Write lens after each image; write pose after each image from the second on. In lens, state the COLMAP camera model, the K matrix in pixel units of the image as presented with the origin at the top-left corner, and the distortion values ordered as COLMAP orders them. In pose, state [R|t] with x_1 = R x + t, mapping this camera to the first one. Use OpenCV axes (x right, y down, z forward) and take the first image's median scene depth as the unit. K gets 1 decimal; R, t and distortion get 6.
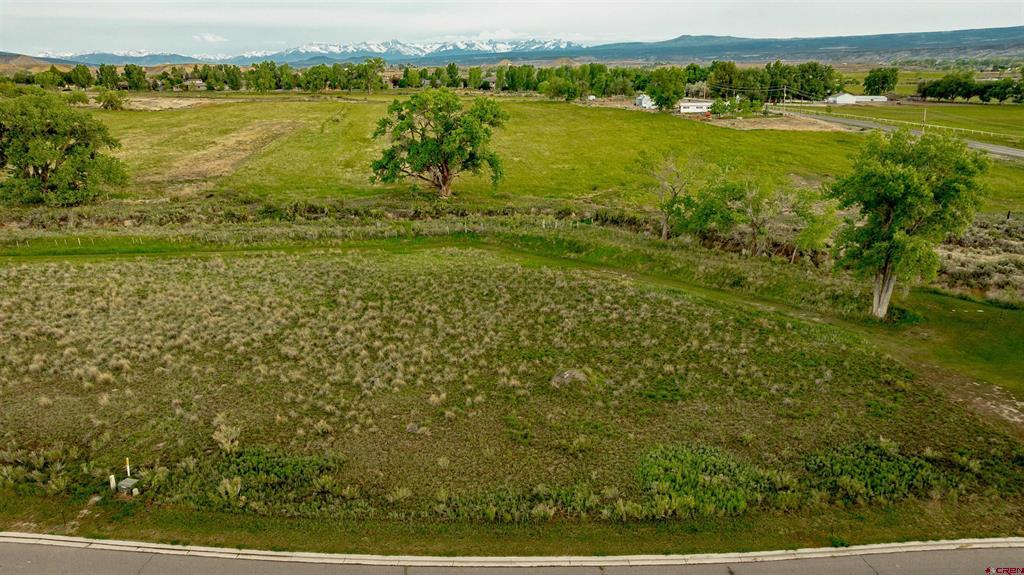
lens RADIAL K [[725.4, 0, 511.6], [0, 725.4, 292.8], [0, 0, 1]] dist [-0.045768, 0.050620]
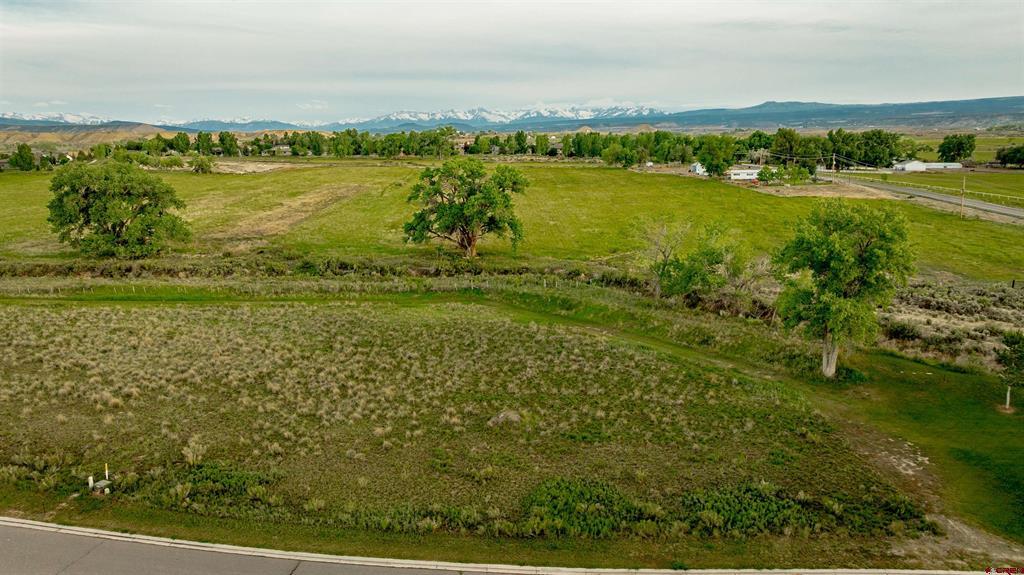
lens RADIAL K [[725.4, 0, 511.6], [0, 725.4, 292.8], [0, 0, 1]] dist [-0.045768, 0.050620]
pose [[0.993838, 0.022193, -0.108598, 0.176754], [-0.031408, 0.995980, -0.083889, 0.016183], [0.106299, 0.086783, 0.990540, -0.096903]]
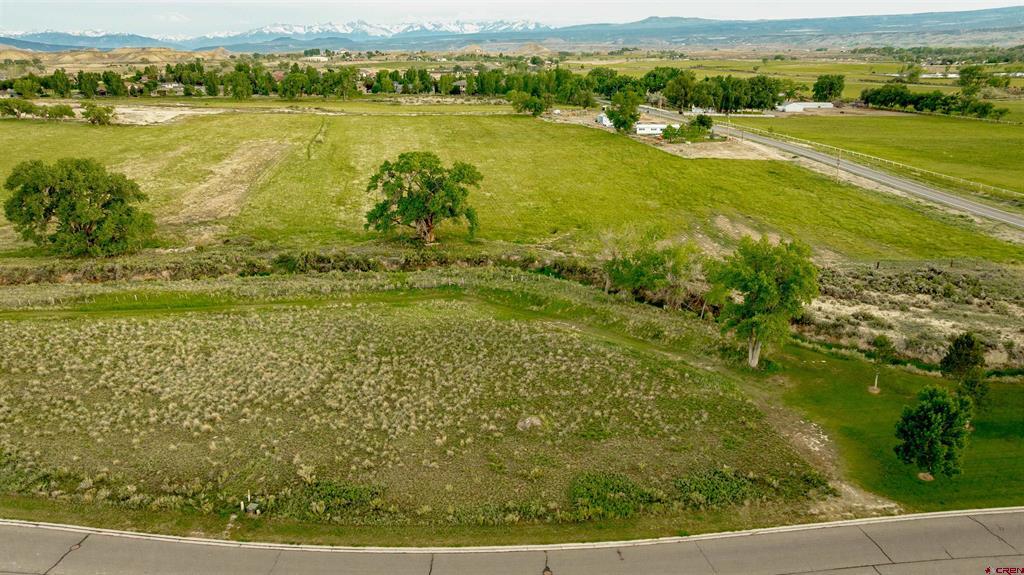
lens RADIAL K [[725.4, 0, 511.6], [0, 725.4, 292.8], [0, 0, 1]] dist [-0.045768, 0.050620]
pose [[0.999127, -0.011963, 0.040035, -0.010643], [0.010971, 0.999629, 0.024912, -0.157965], [-0.040318, -0.024451, 0.998888, -0.397143]]
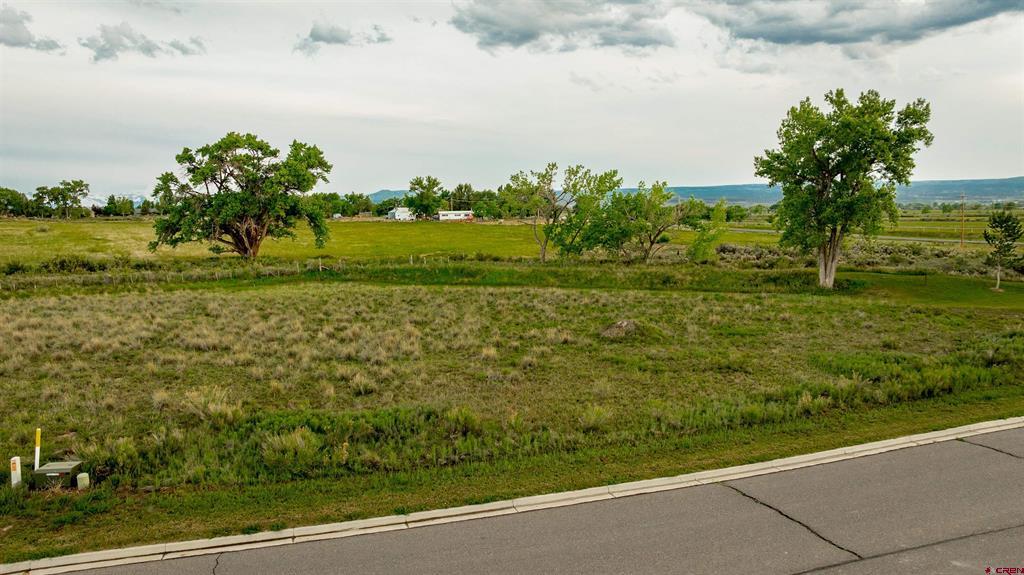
lens RADIAL K [[725.4, 0, 511.6], [0, 725.4, 292.8], [0, 0, 1]] dist [-0.045768, 0.050620]
pose [[0.922081, -0.038548, 0.385073, -0.283613], [0.115078, 0.977328, -0.177727, 0.175466], [-0.369492, 0.208192, 0.905611, 0.286616]]
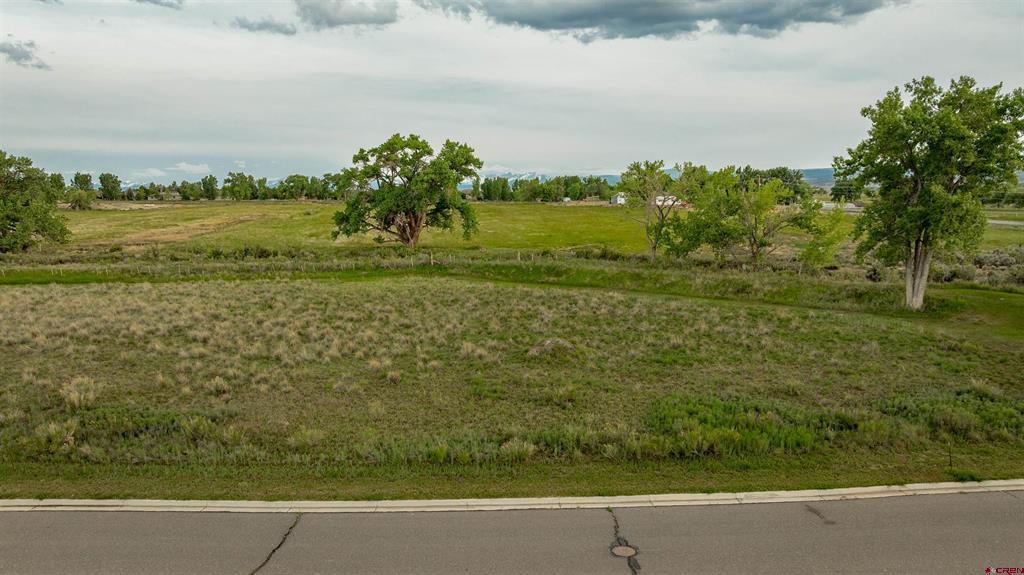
lens RADIAL K [[725.4, 0, 511.6], [0, 725.4, 292.8], [0, 0, 1]] dist [-0.045768, 0.050620]
pose [[0.999491, -0.003460, 0.031726, 0.010450], [0.008886, 0.984970, -0.172495, 0.166804], [-0.030653, 0.172689, 0.984499, 0.189968]]
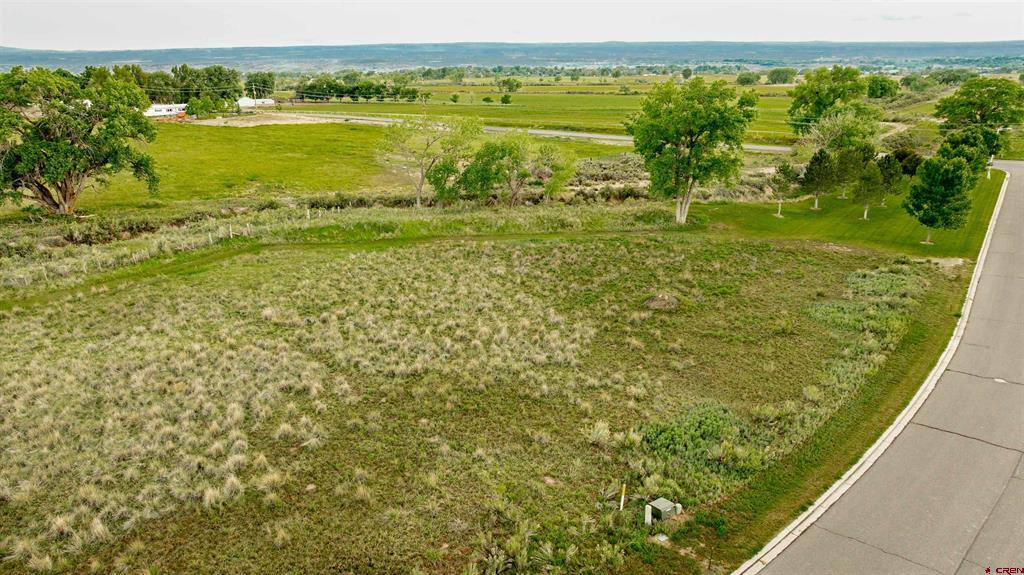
lens RADIAL K [[725.4, 0, 511.6], [0, 725.4, 292.8], [0, 0, 1]] dist [-0.045768, 0.050620]
pose [[0.637223, -0.220937, 0.738332, -0.743779], [0.234025, 0.968261, 0.087764, -0.036222], [-0.734288, 0.116863, 0.668703, 0.378087]]
